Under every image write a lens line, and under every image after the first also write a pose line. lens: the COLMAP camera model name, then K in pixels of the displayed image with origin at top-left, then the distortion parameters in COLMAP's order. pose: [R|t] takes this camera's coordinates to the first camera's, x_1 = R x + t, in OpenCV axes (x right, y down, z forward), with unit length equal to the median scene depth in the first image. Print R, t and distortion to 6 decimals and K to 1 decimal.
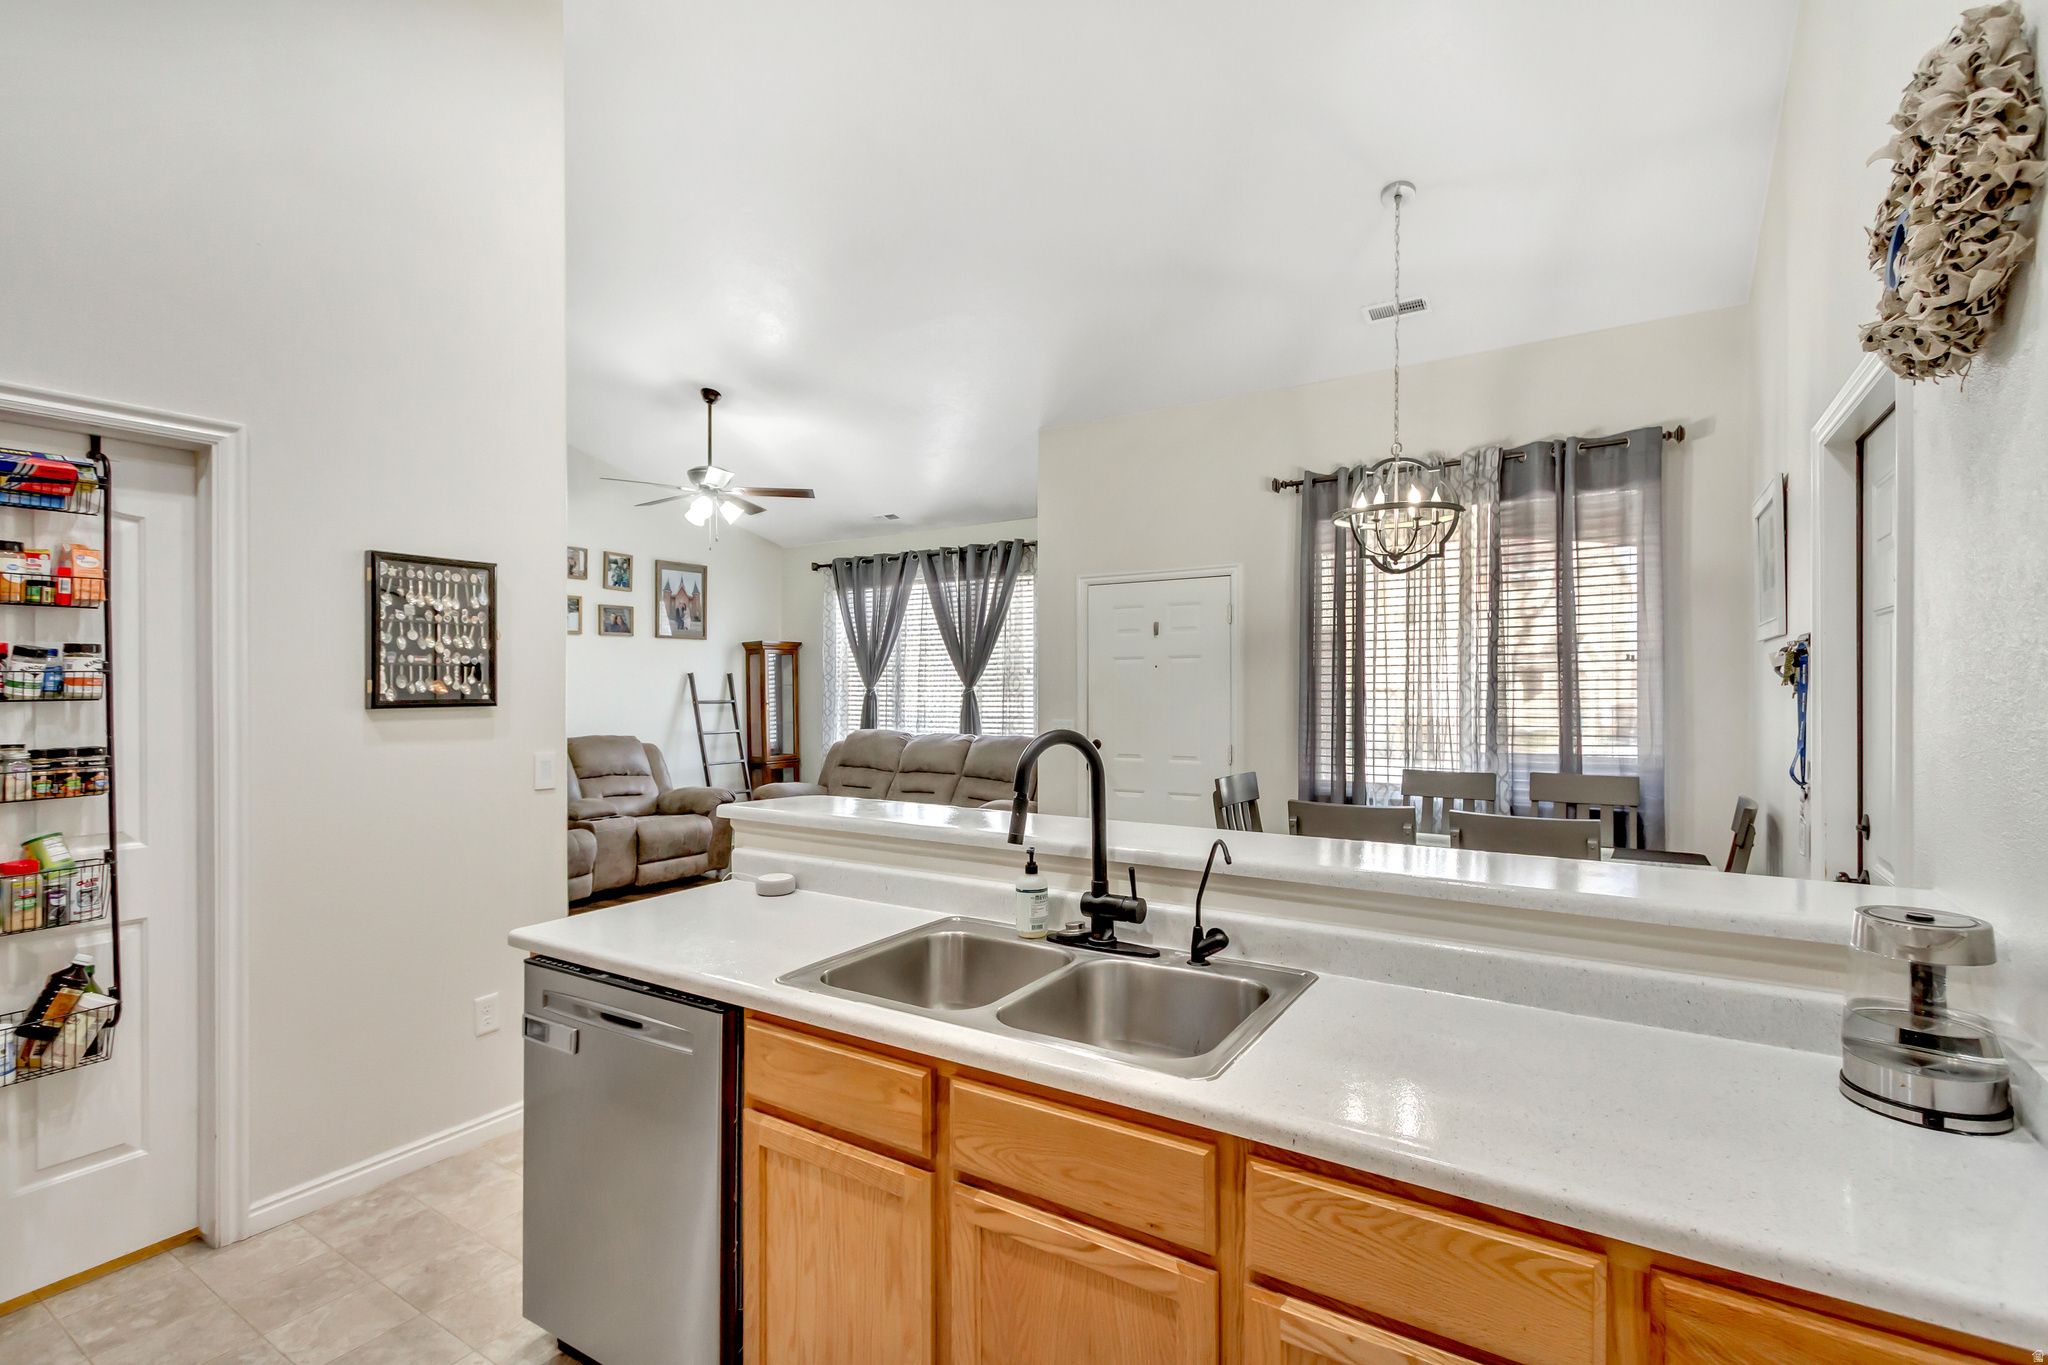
lens RADIAL K [[941.8, 0, 1023.1], [0, 941.8, 688.6], [0, 0, 1]] dist [0.003935, -0.001170]
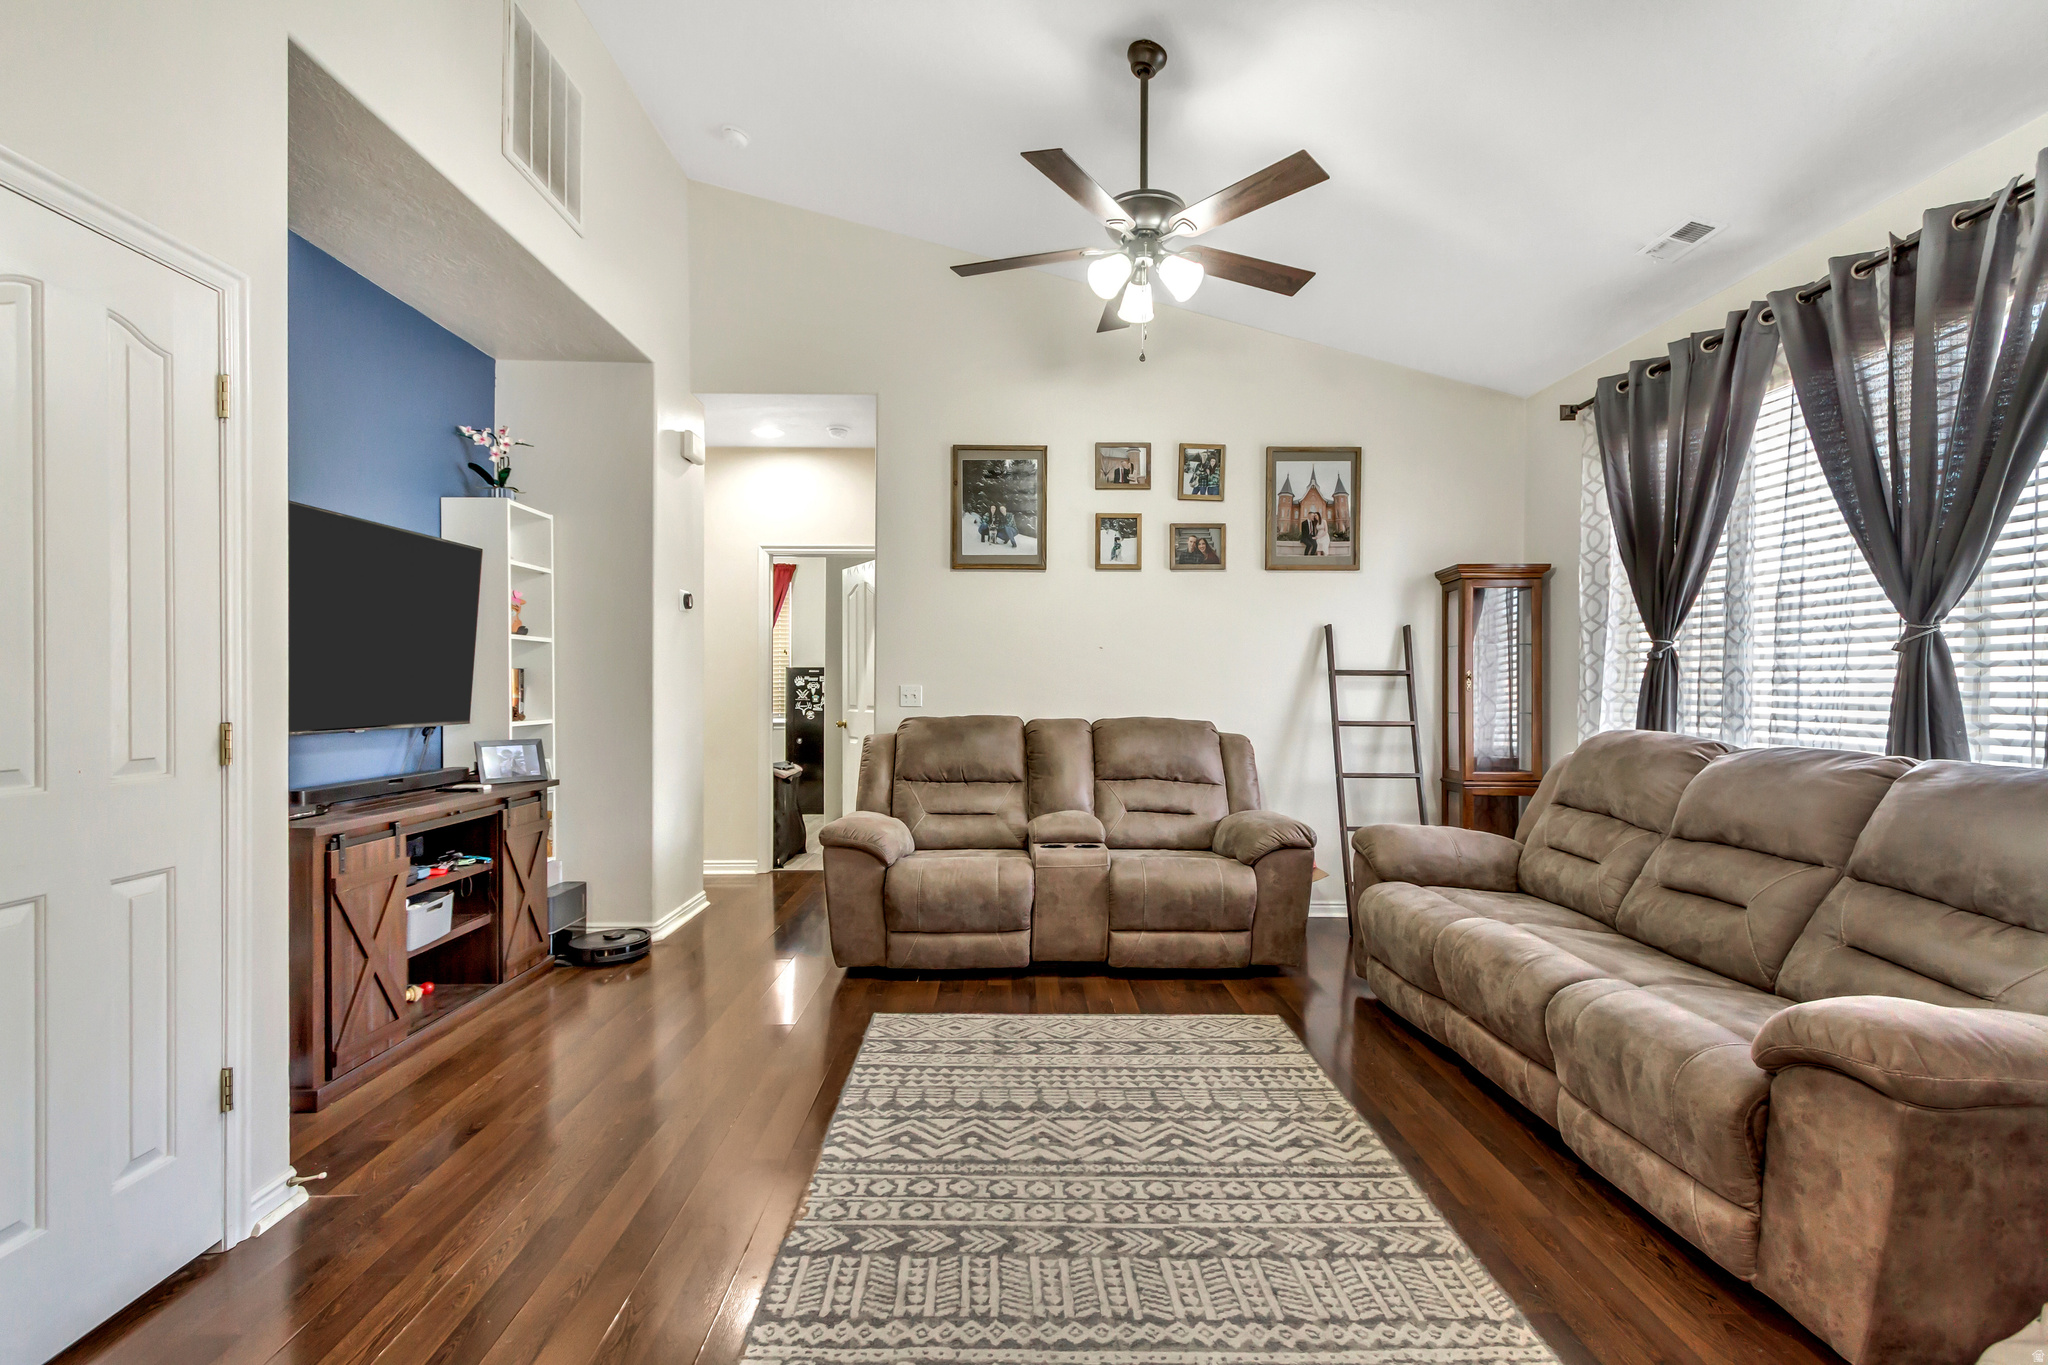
lens RADIAL K [[941.8, 0, 1023.1], [0, 941.8, 688.6], [0, 0, 1]] dist [0.003935, -0.001170]
pose [[0.550991, 0.012058, -0.834424, 0.053905], [-0.009986, 0.999919, 0.007856, 0.023247], [0.834452, 0.004004, 0.551067, 0.520944]]
